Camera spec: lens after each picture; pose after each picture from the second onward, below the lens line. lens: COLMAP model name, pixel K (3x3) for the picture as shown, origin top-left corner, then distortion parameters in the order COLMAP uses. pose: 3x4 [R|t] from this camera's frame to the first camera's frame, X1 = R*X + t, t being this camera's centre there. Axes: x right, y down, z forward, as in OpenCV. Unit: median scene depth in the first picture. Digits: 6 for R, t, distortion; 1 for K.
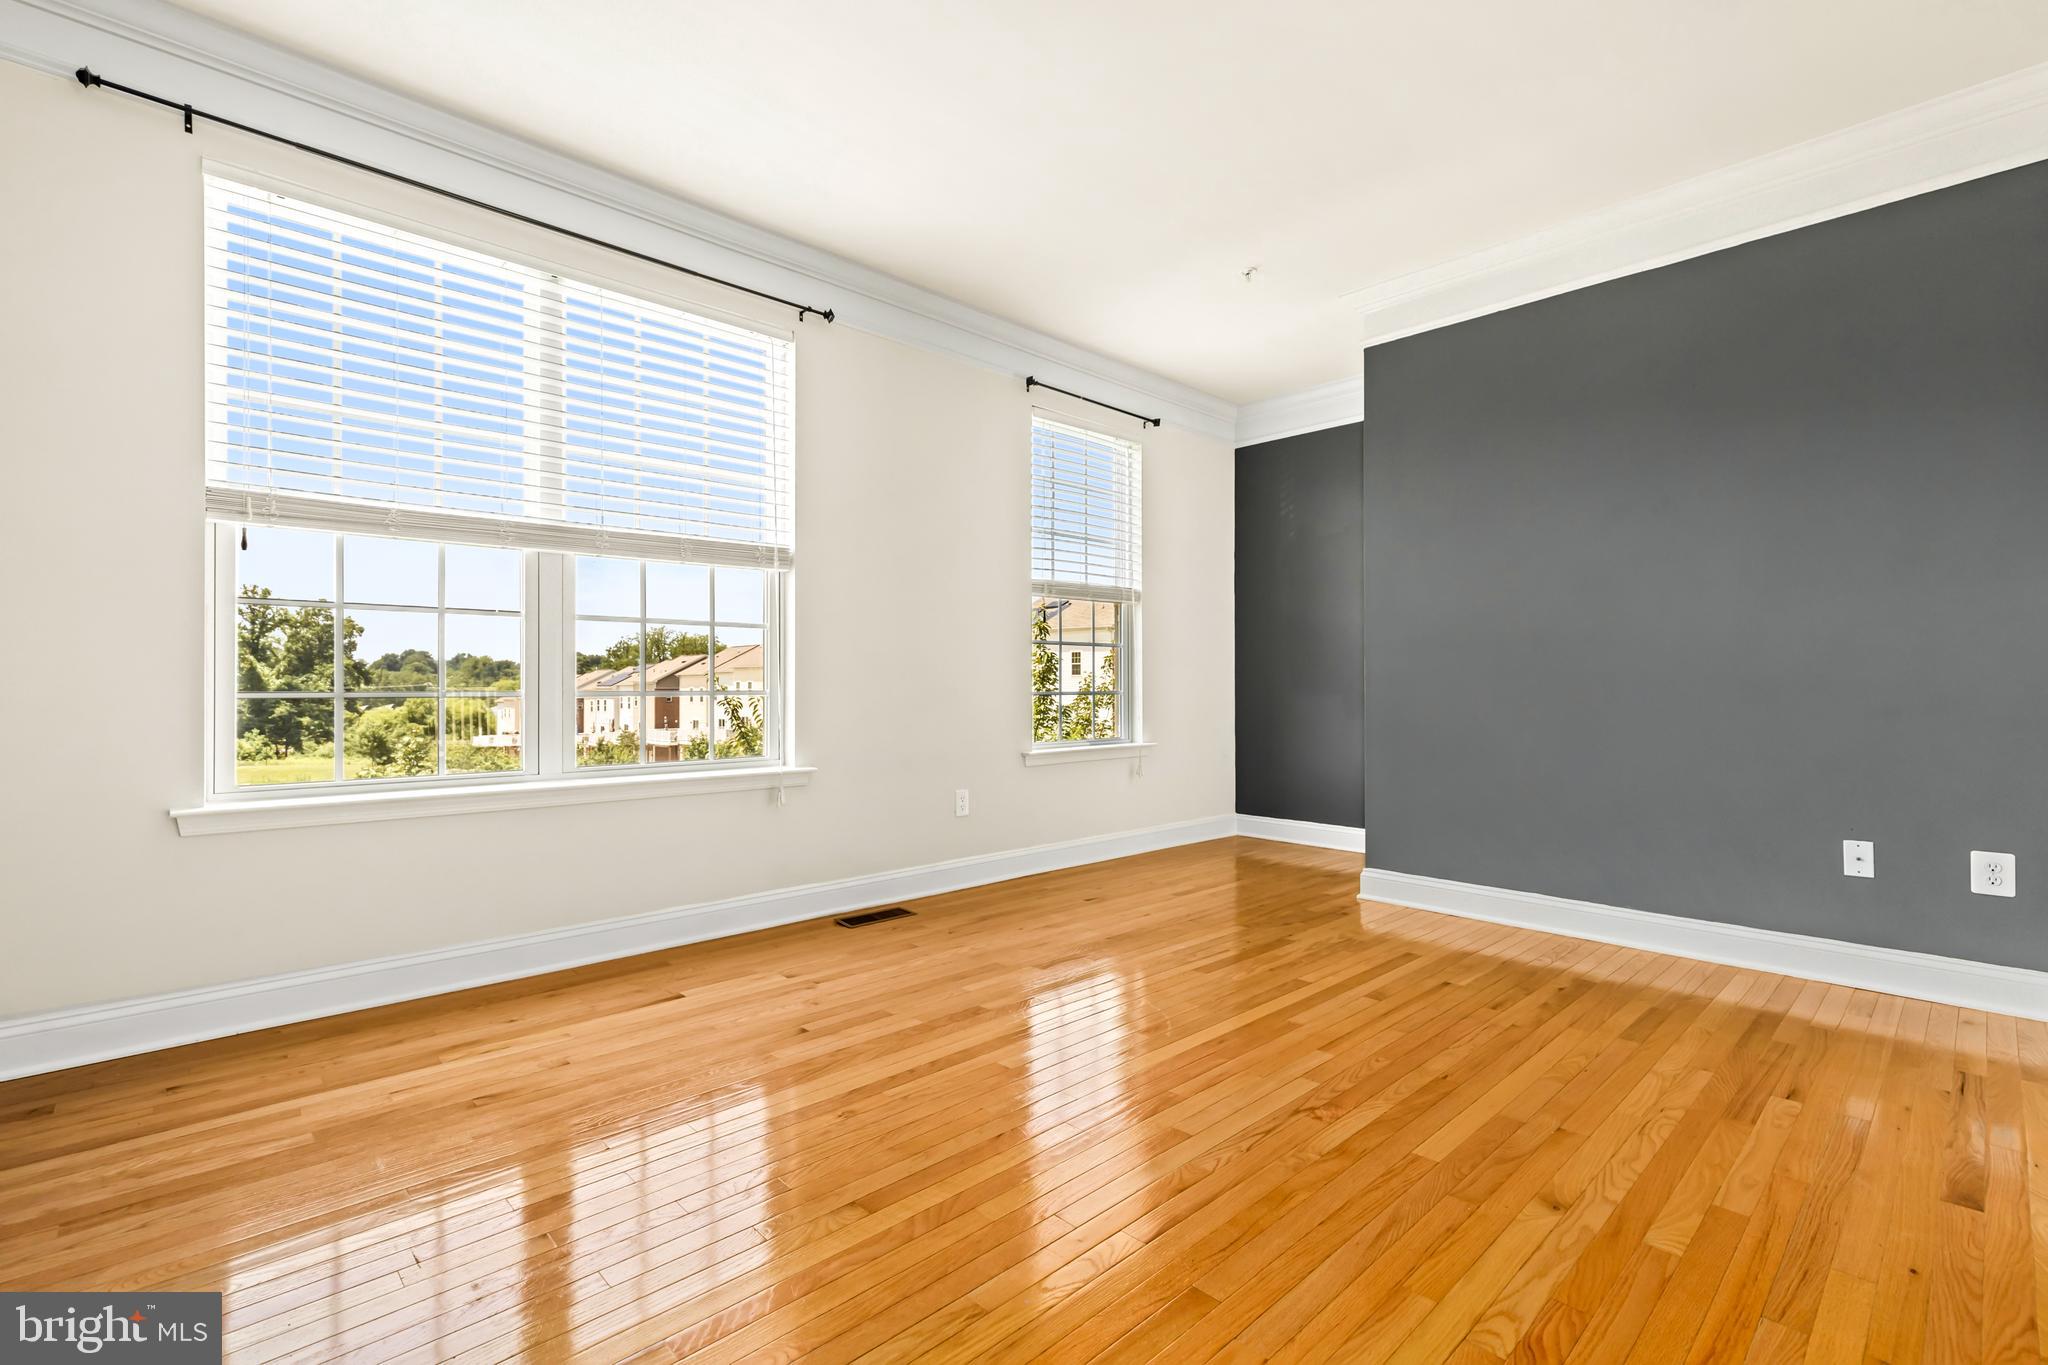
lens RADIAL K [[923.2, 0, 1009.8], [0, 923.2, 684.1], [0, 0, 1]] dist [0.006732, -0.000562]
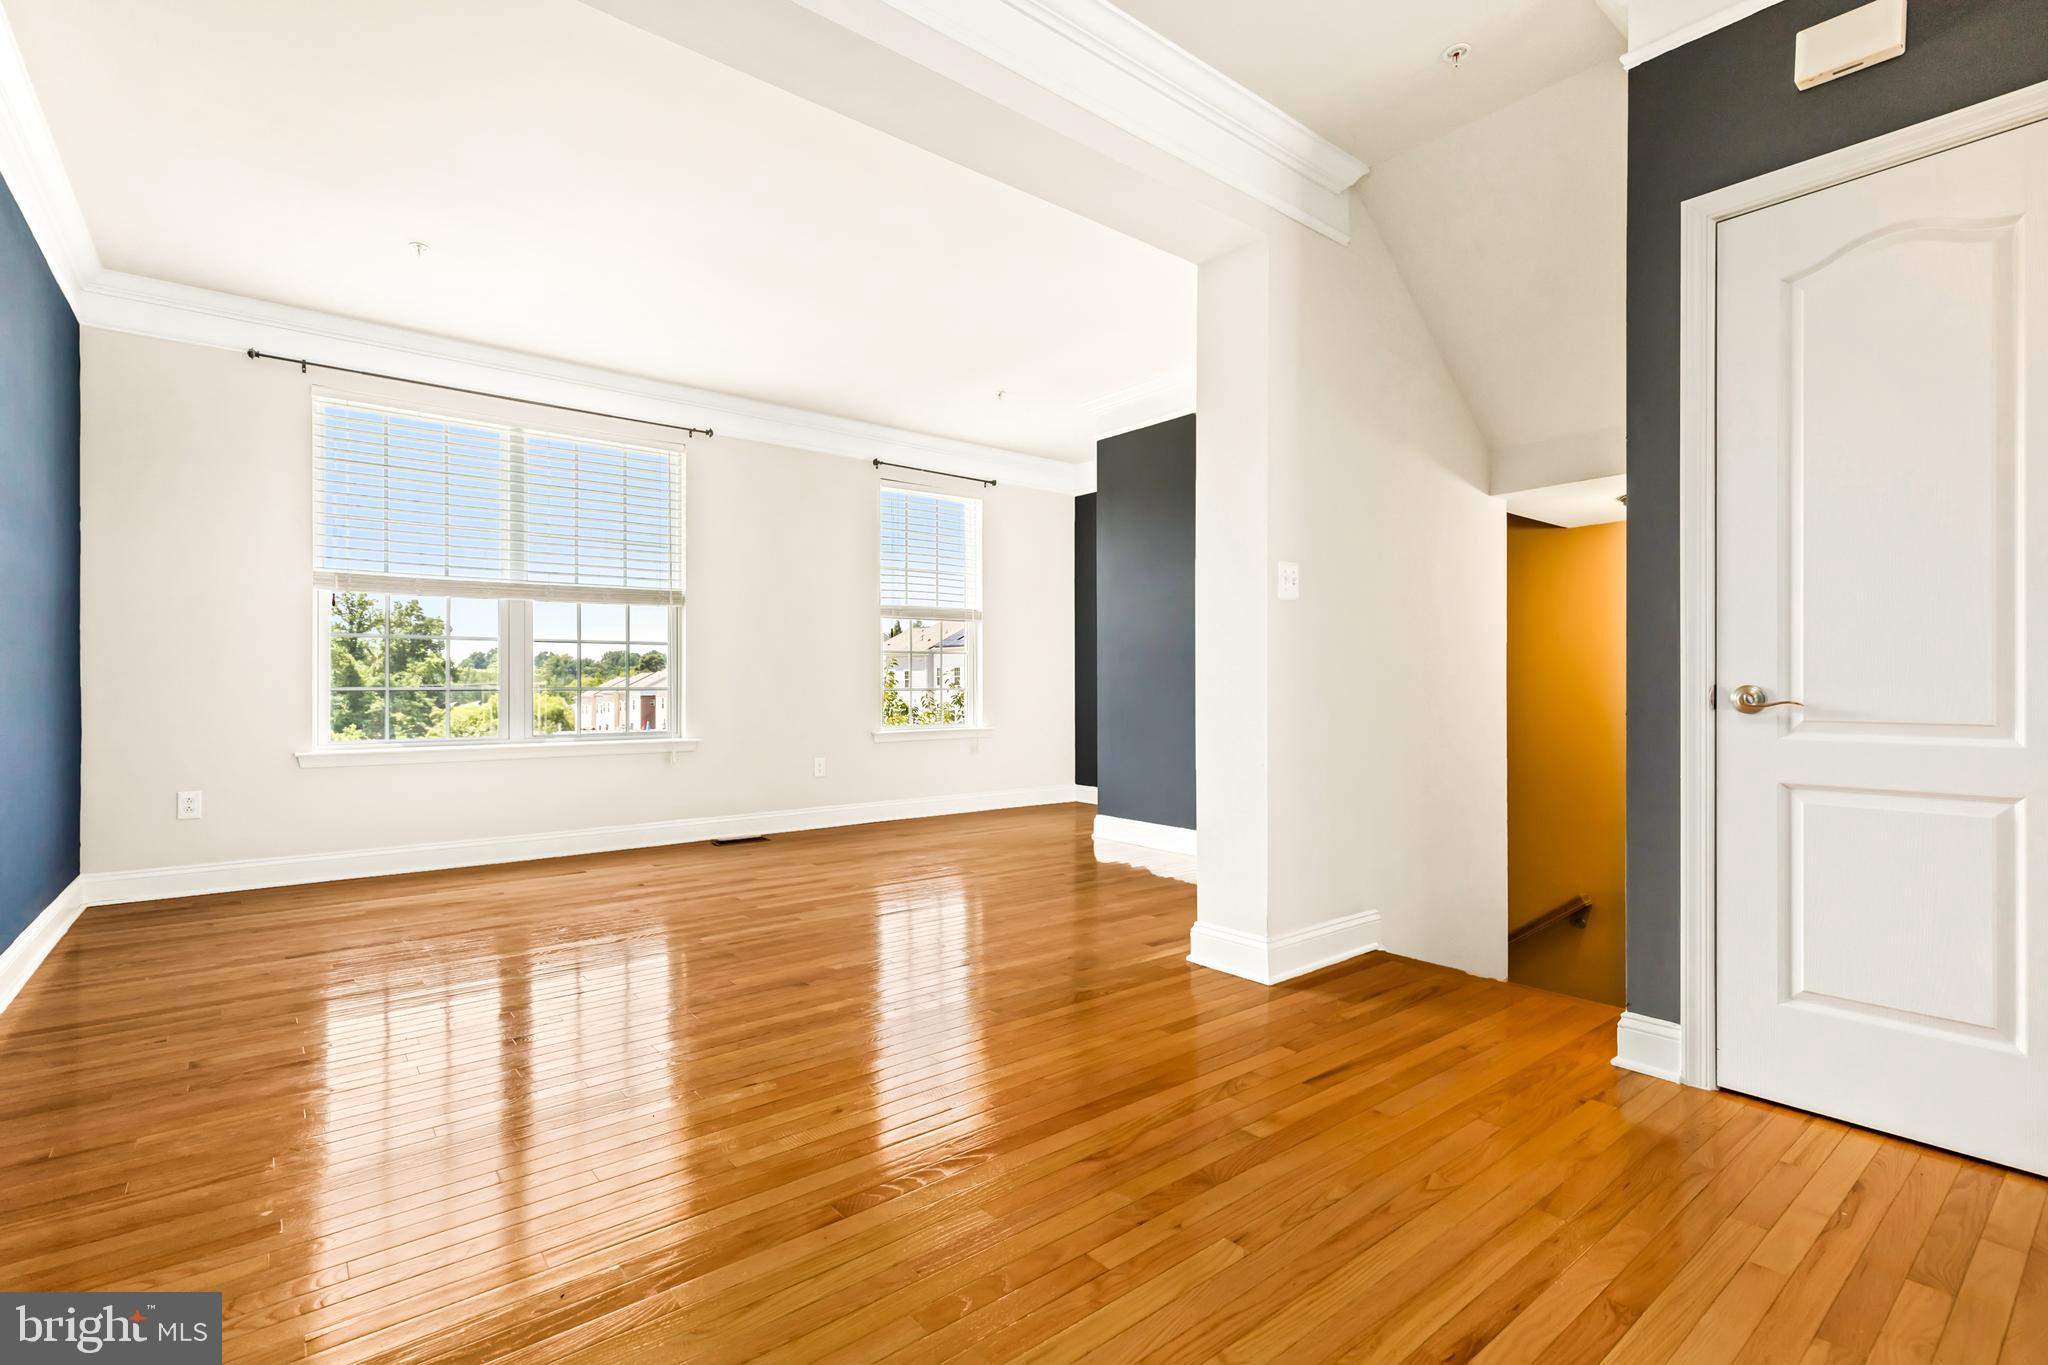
lens RADIAL K [[923.2, 0, 996.6], [0, 923.2, 684.5], [0, 0, 1]] dist [0.006732, -0.000562]
pose [[0.997117, 0.000893, -0.075874, 0.436514], [-0.000675, 0.999996, 0.002899, -0.002097], [0.075876, -0.002840, 0.997113, -0.510137]]
